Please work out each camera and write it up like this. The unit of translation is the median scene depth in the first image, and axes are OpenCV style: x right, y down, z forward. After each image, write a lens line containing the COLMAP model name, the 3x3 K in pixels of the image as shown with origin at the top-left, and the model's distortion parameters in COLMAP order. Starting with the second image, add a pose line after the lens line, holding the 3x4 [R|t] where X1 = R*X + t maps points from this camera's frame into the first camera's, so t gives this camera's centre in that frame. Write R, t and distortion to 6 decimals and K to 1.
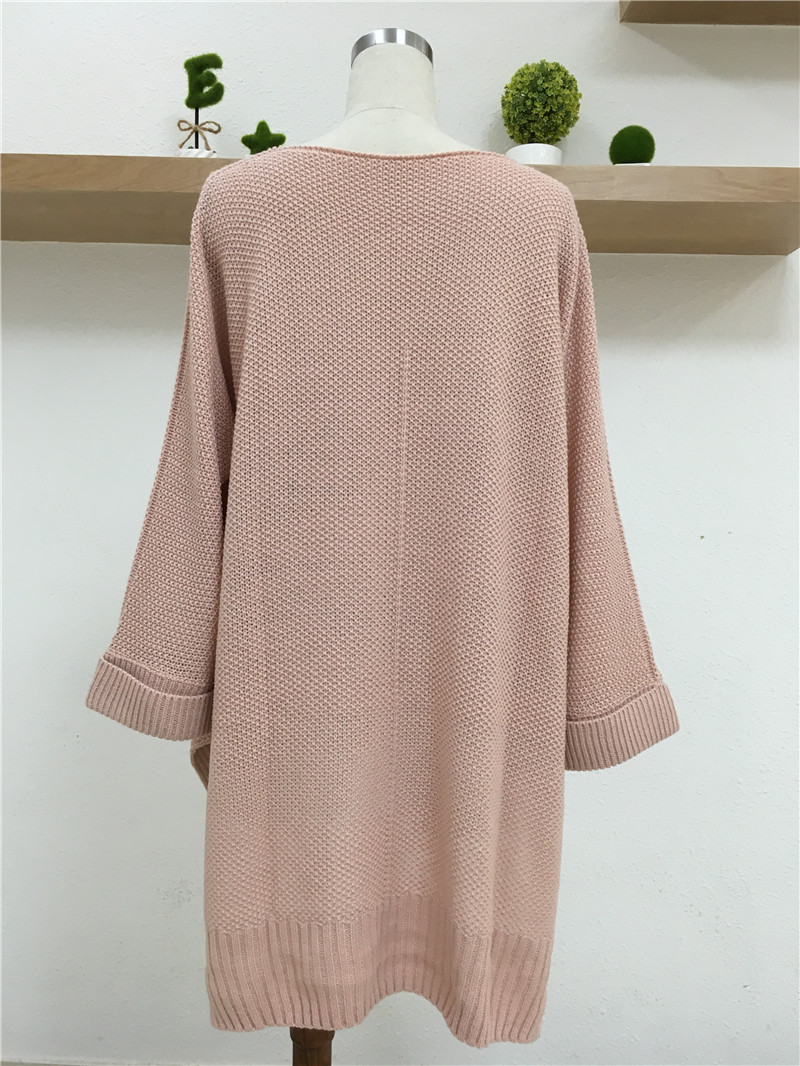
lens RADIAL K [[885.8, 0, 394.5], [0, 885.8, 533.5], [0, 0, 1]] dist [0.069050, -0.114979]
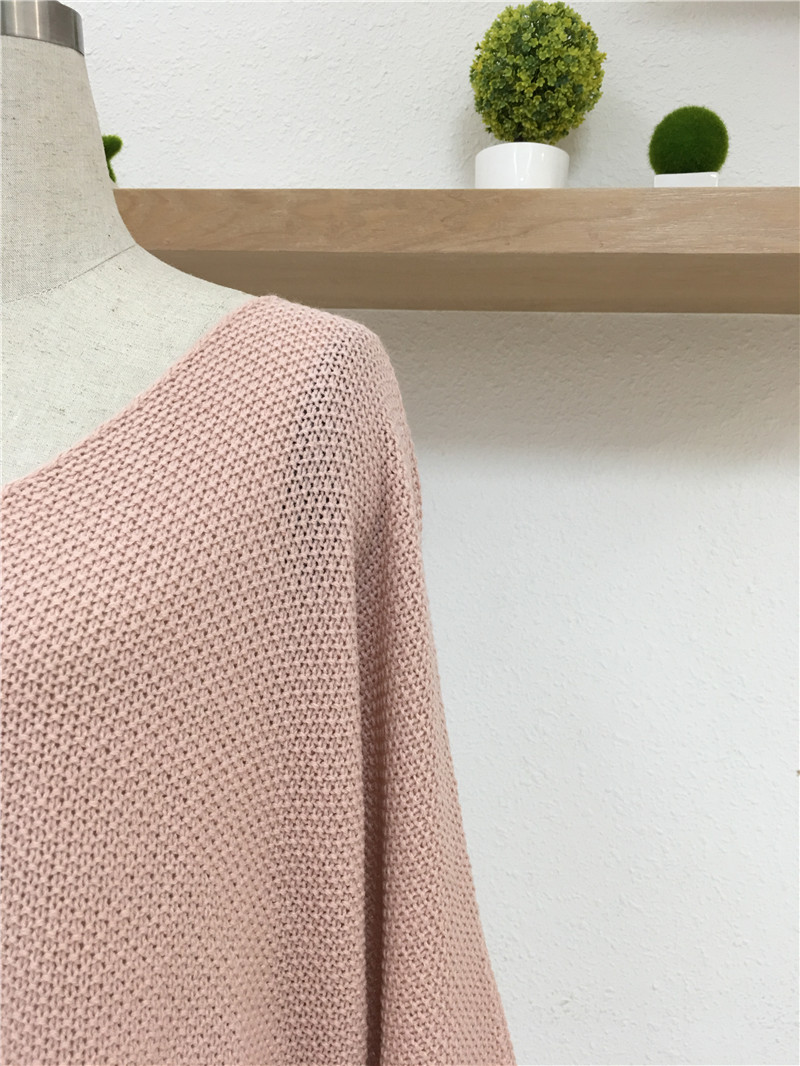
lens RADIAL K [[885.8, 0, 408.6], [0, 885.8, 528.9], [0, 0, 1]] dist [0.069050, -0.114979]
pose [[0.992884, 0.024696, -0.116500, 0.158422], [-0.021458, 0.999350, 0.028962, -0.193227], [0.117139, -0.026256, 0.992768, 0.391670]]
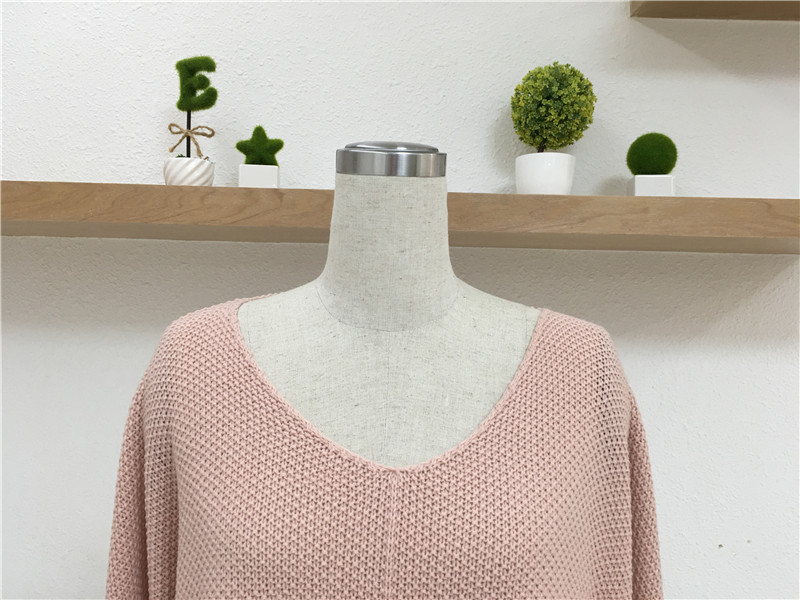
lens RADIAL K [[664.7, 0, 391.4], [0, 664.7, 295.1], [0, 0, 1]] dist [0.069050, -0.114979]
pose [[0.999973, 0.004304, 0.005979, -0.011827], [-0.004035, 0.999011, -0.044283, -0.251446], [-0.006163, 0.044257, 0.999001, 0.303292]]
